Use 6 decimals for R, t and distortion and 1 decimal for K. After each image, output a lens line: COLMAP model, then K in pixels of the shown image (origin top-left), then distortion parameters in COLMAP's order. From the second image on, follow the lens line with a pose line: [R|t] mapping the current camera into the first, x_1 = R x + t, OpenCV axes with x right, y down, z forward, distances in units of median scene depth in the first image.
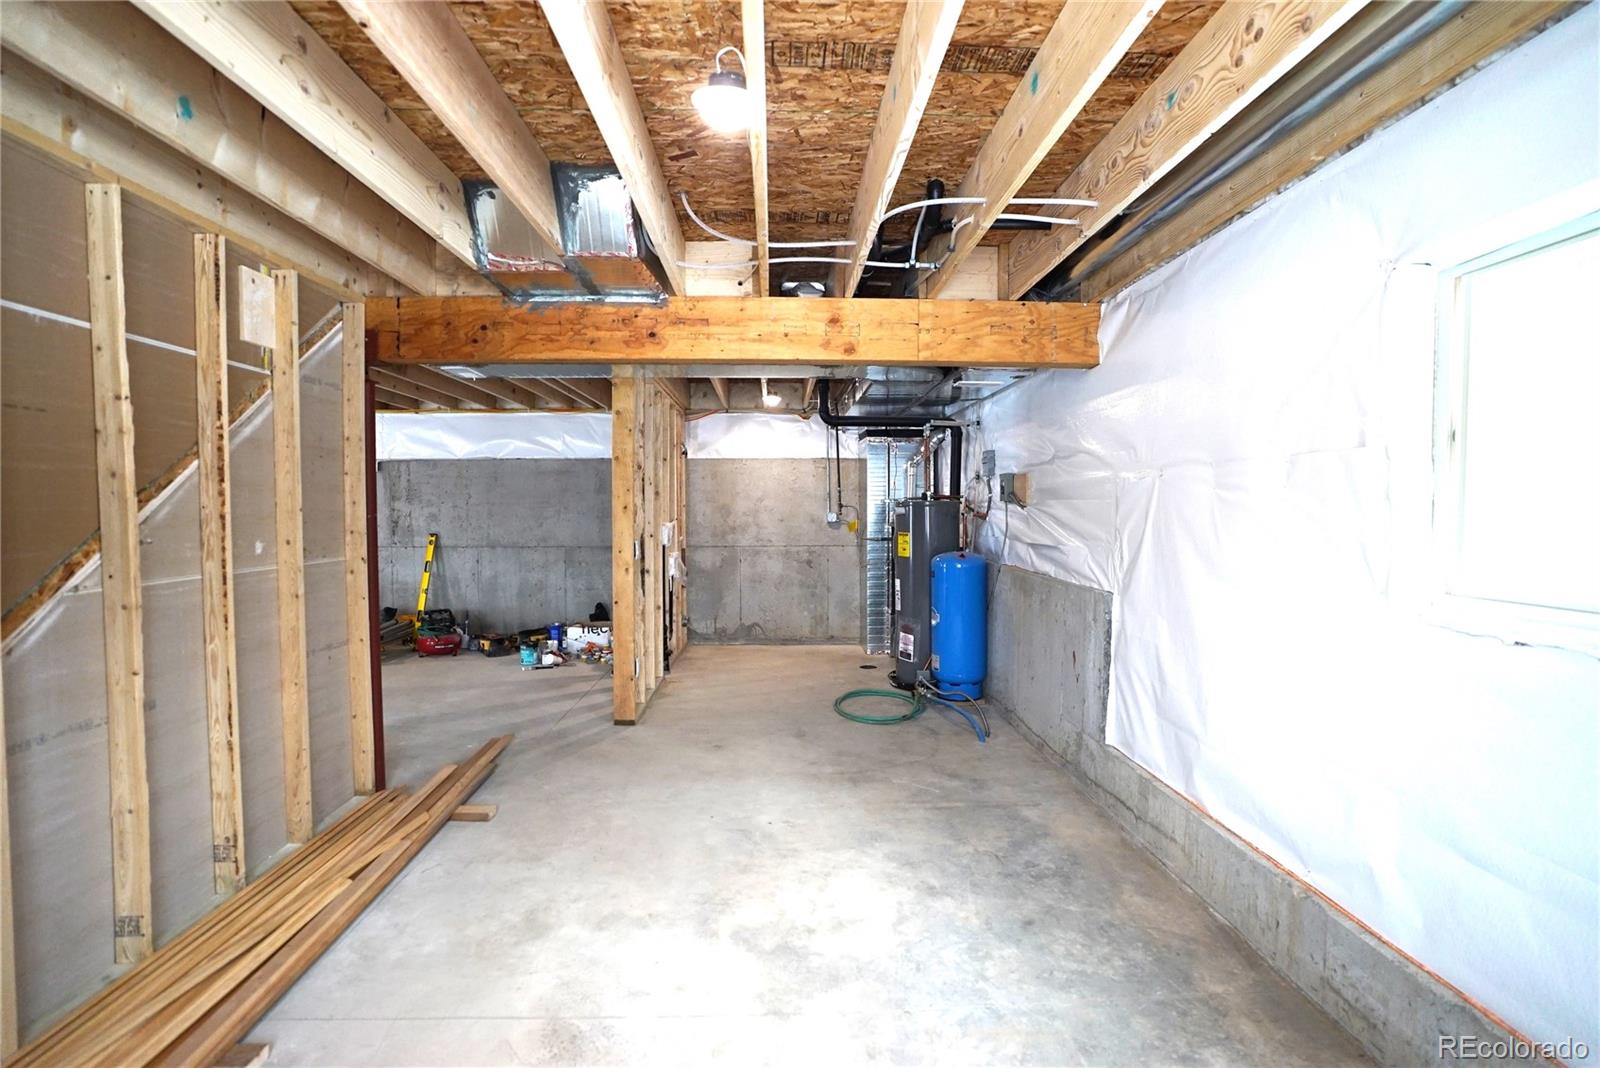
lens RADIAL K [[742.0, 0, 800.0], [0, 742.0, 534.0], [0, 0, 1]] dist [-0.076223, 0.030744]
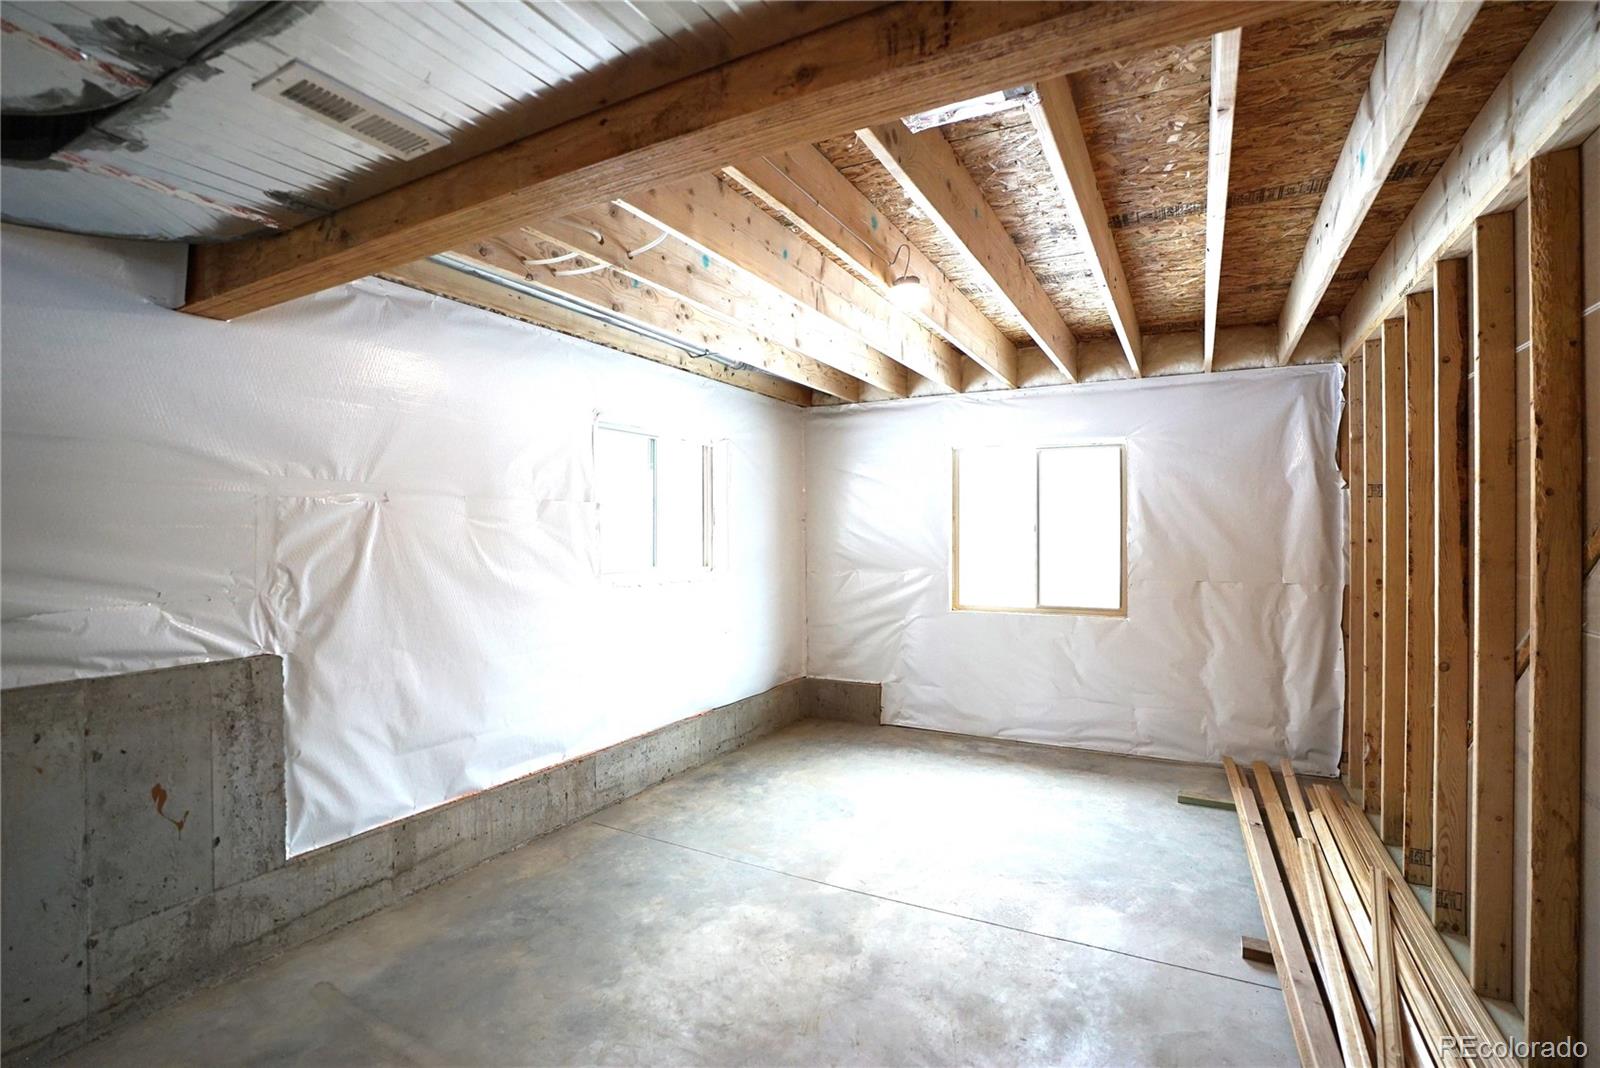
lens RADIAL K [[742.0, 0, 800.0], [0, 742.0, 534.0], [0, 0, 1]] dist [-0.076223, 0.030744]
pose [[-0.866539, 0.008241, 0.499042, -0.492432], [0.025574, 0.999283, 0.027905, -0.058223], [-0.498454, 0.036943, -0.866128, 1.745111]]
